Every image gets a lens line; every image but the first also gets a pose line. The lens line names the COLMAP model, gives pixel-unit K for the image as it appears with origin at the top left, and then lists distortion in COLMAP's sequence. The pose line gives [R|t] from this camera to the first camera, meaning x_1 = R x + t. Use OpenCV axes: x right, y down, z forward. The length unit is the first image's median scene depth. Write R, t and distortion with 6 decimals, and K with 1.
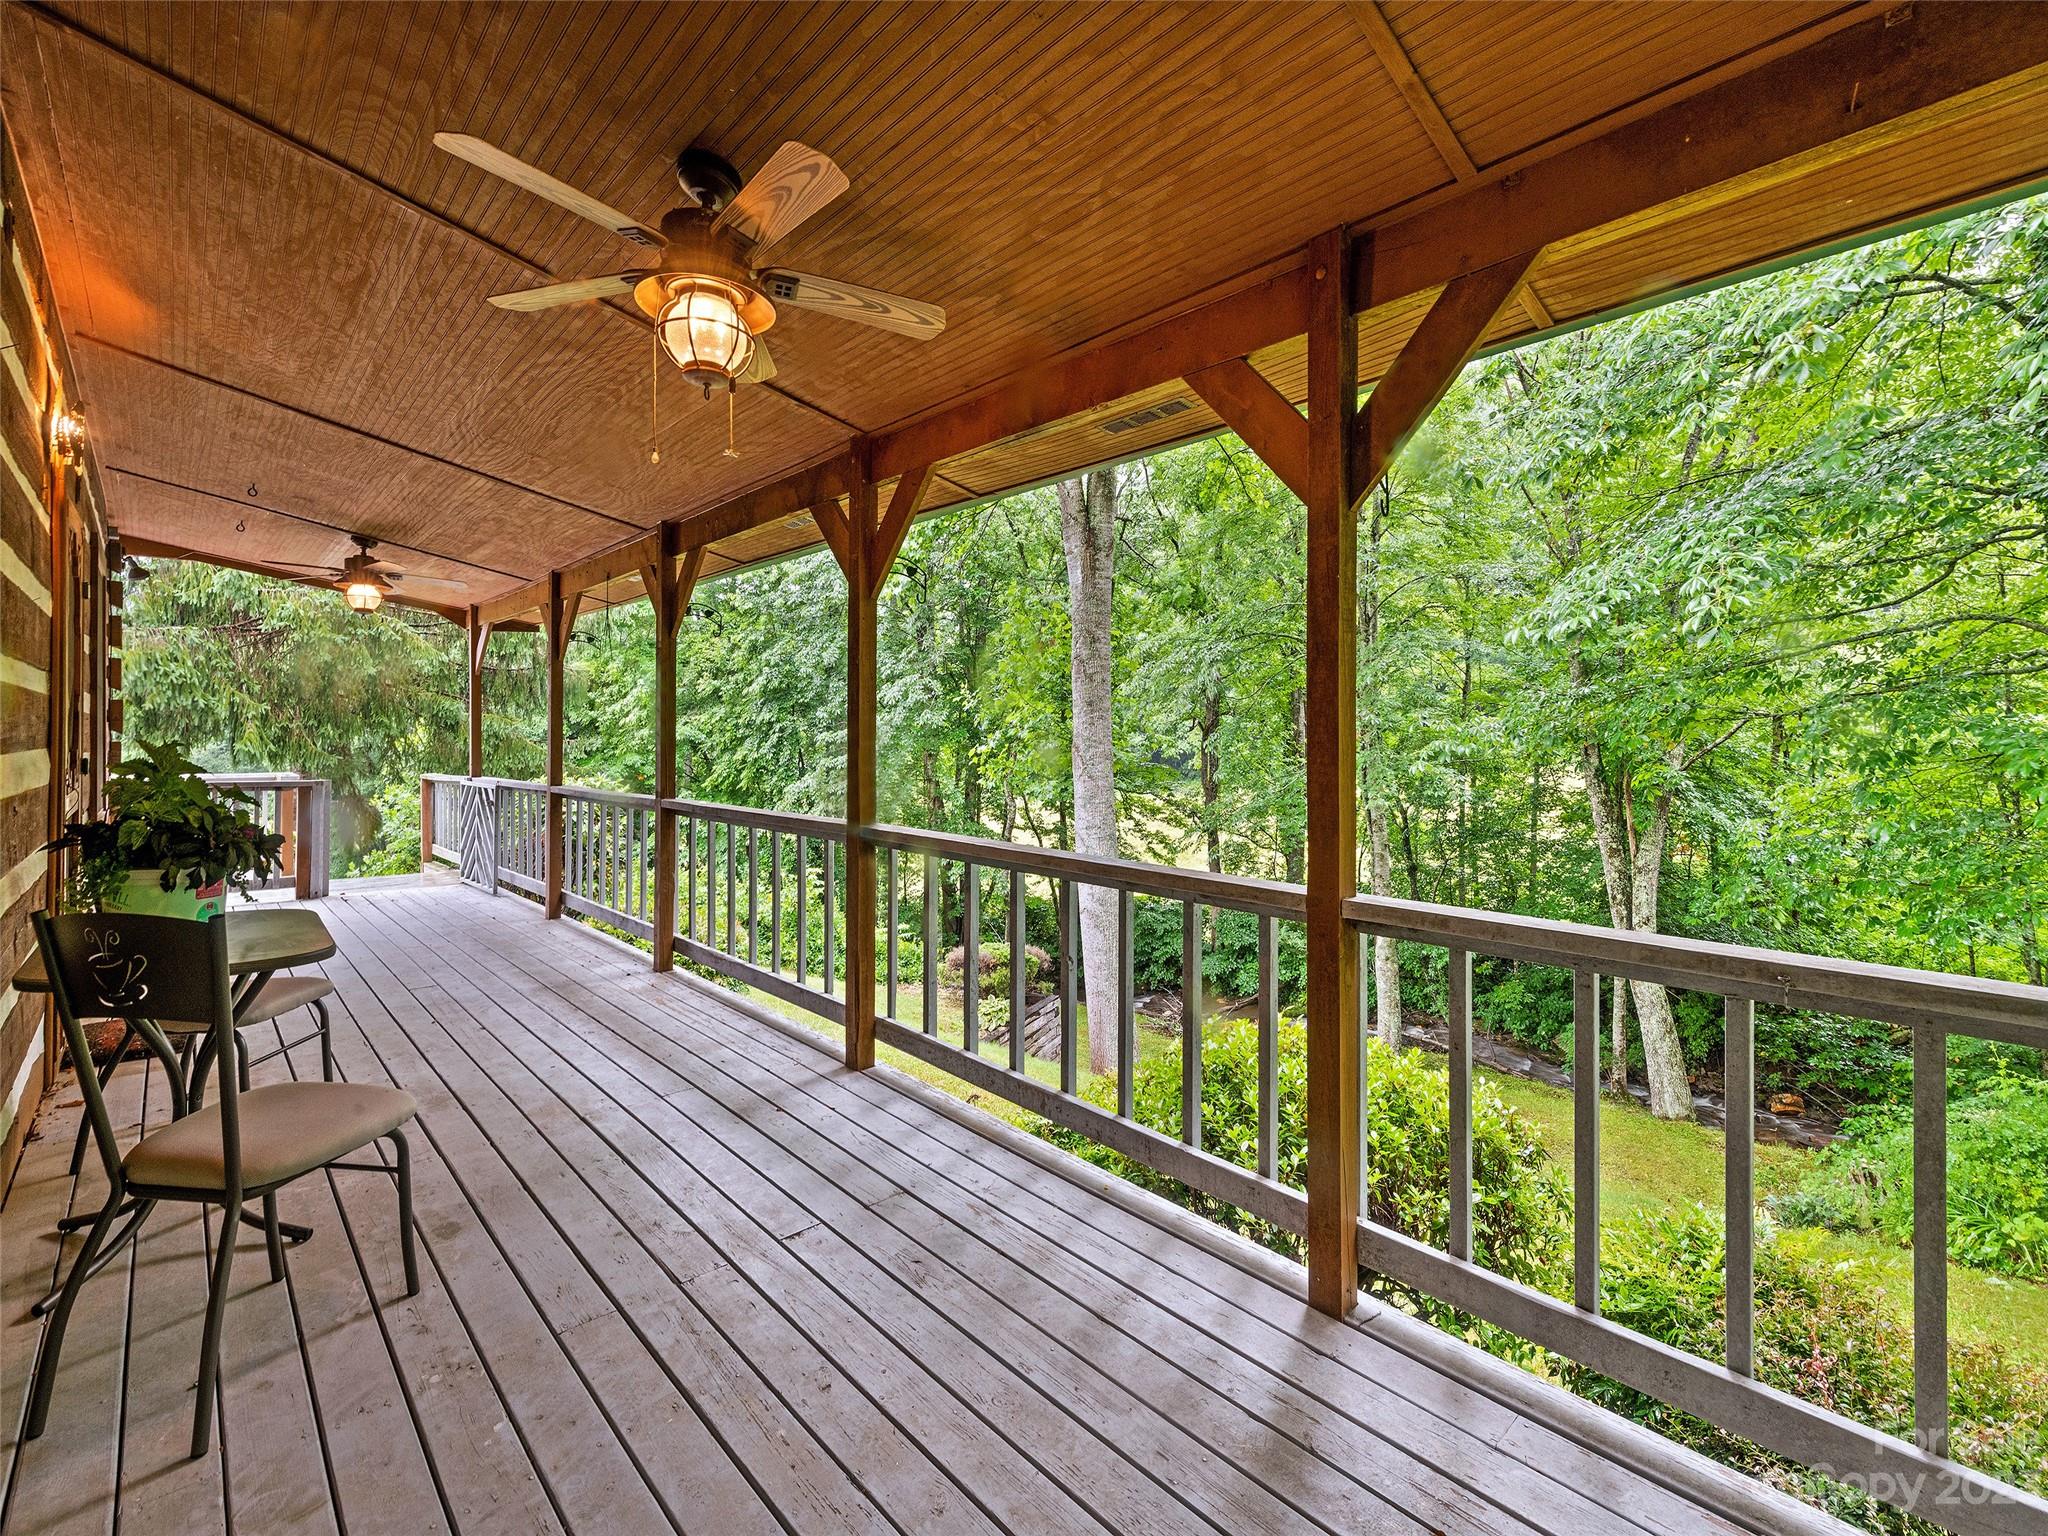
lens RADIAL K [[937.2, 0, 1023.4], [0, 937.2, 770.5], [0, 0, 1]] dist [0.008864, -0.001777]
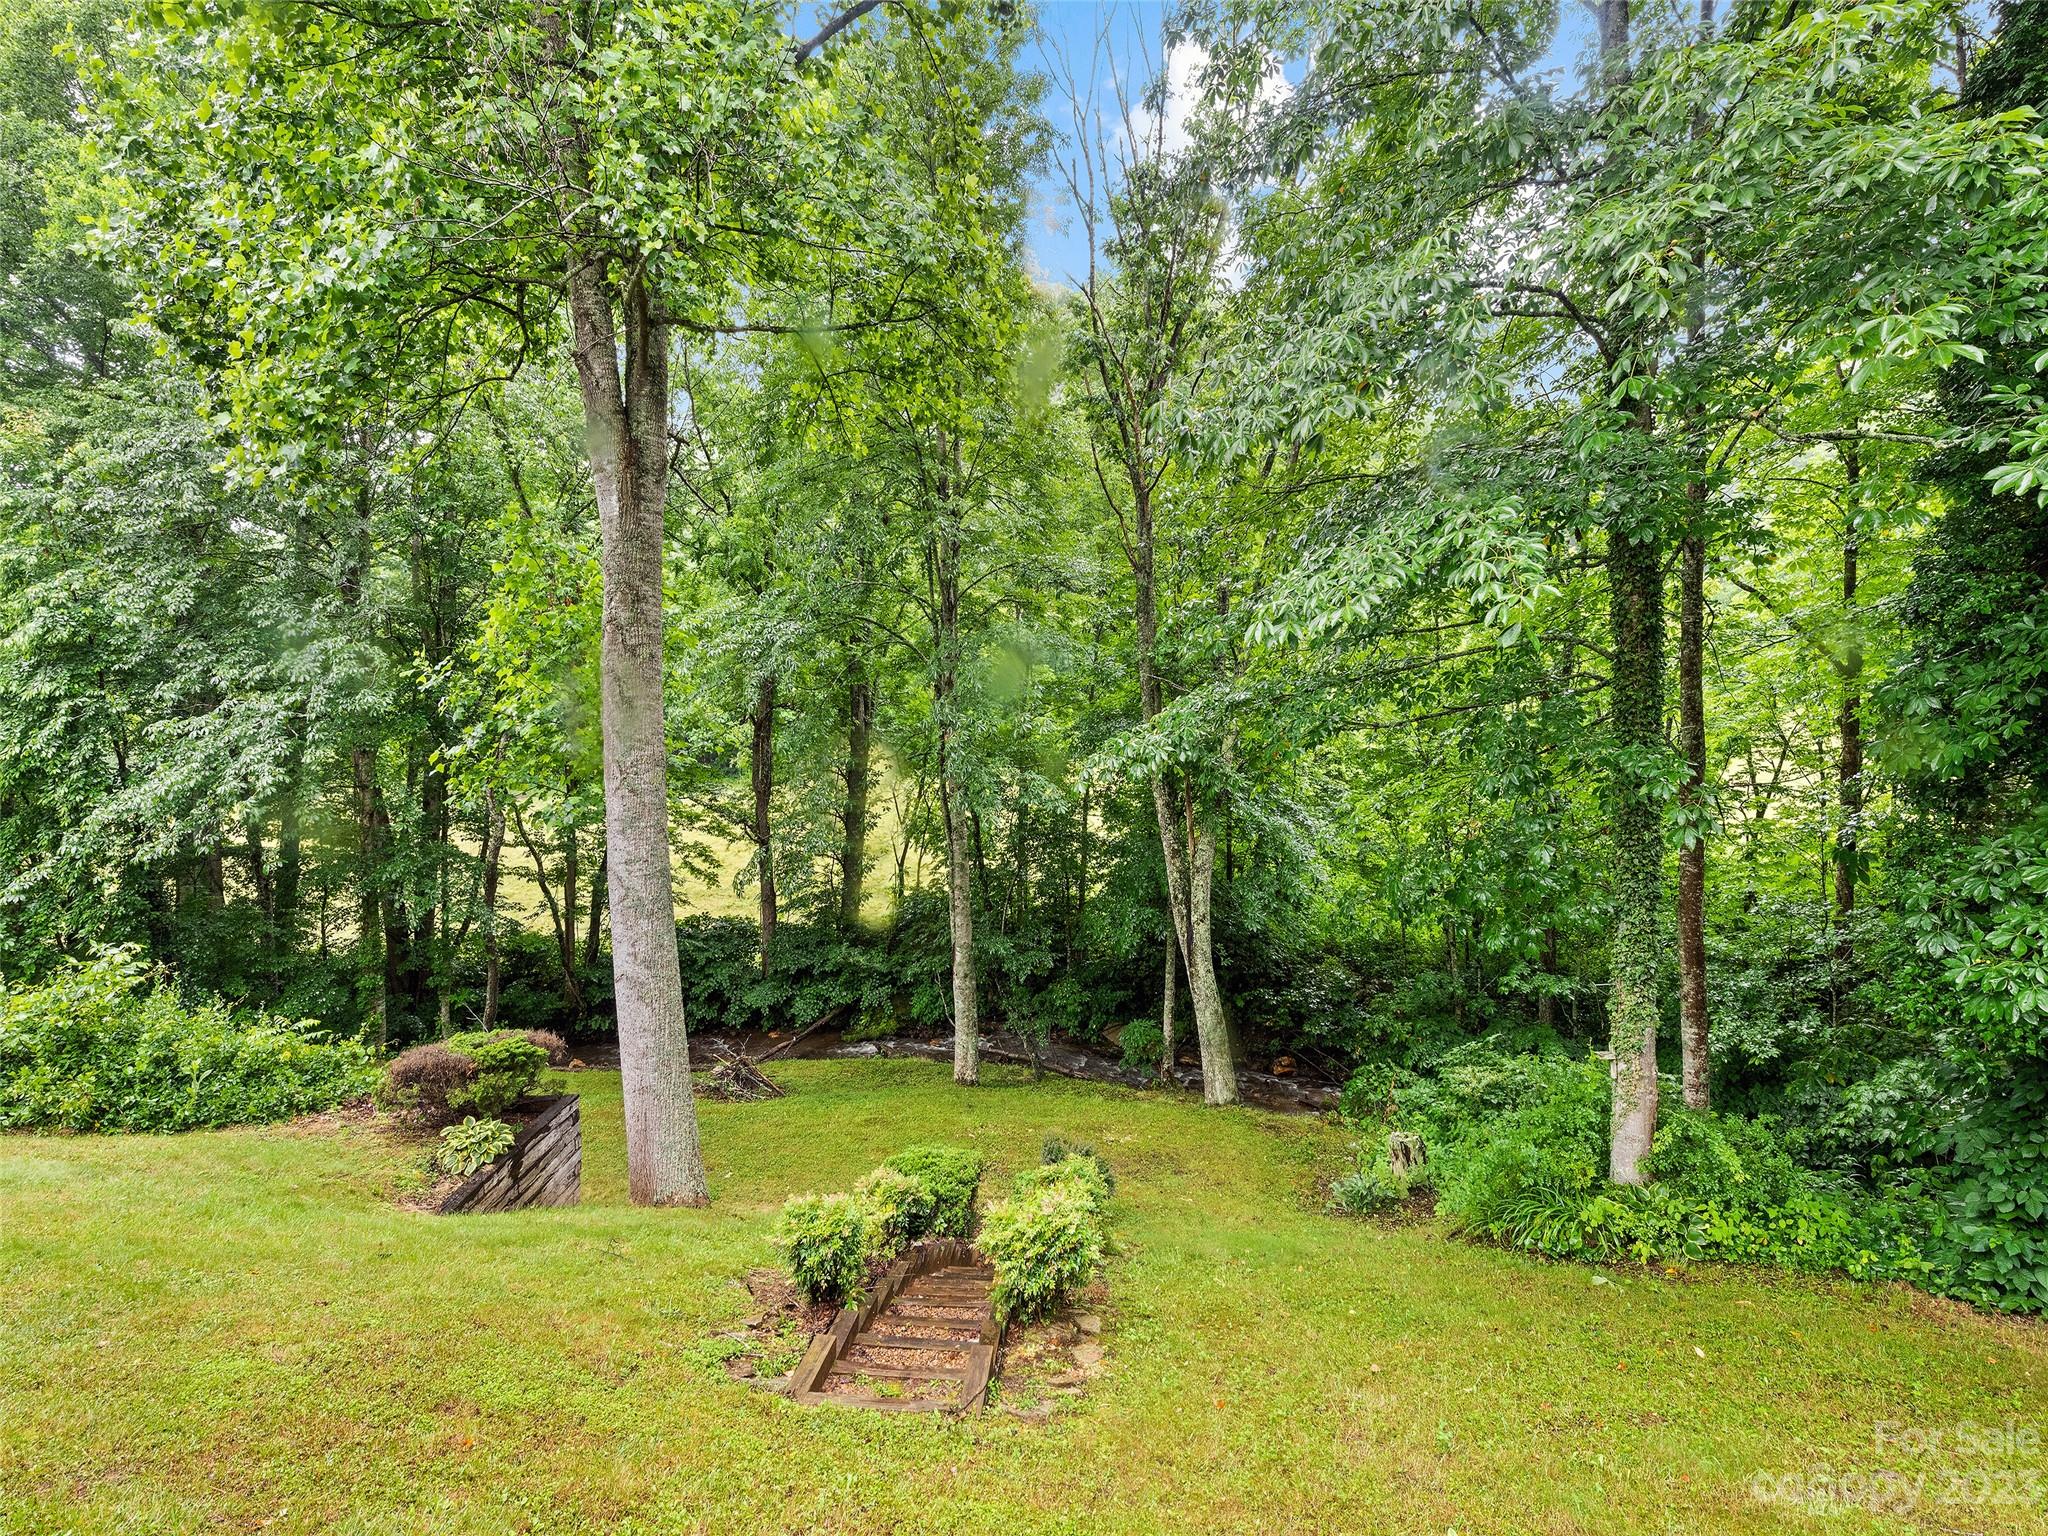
lens RADIAL K [[937.2, 0, 1026.2], [0, 937.2, 764.3], [0, 0, 1]] dist [0.008864, -0.001777]
pose [[0.874804, -0.000819, 0.484477, -0.007278], [-0.000649, 0.999996, 0.002861, -0.009587], [-0.484477, -0.002817, 0.874799, 0.142158]]
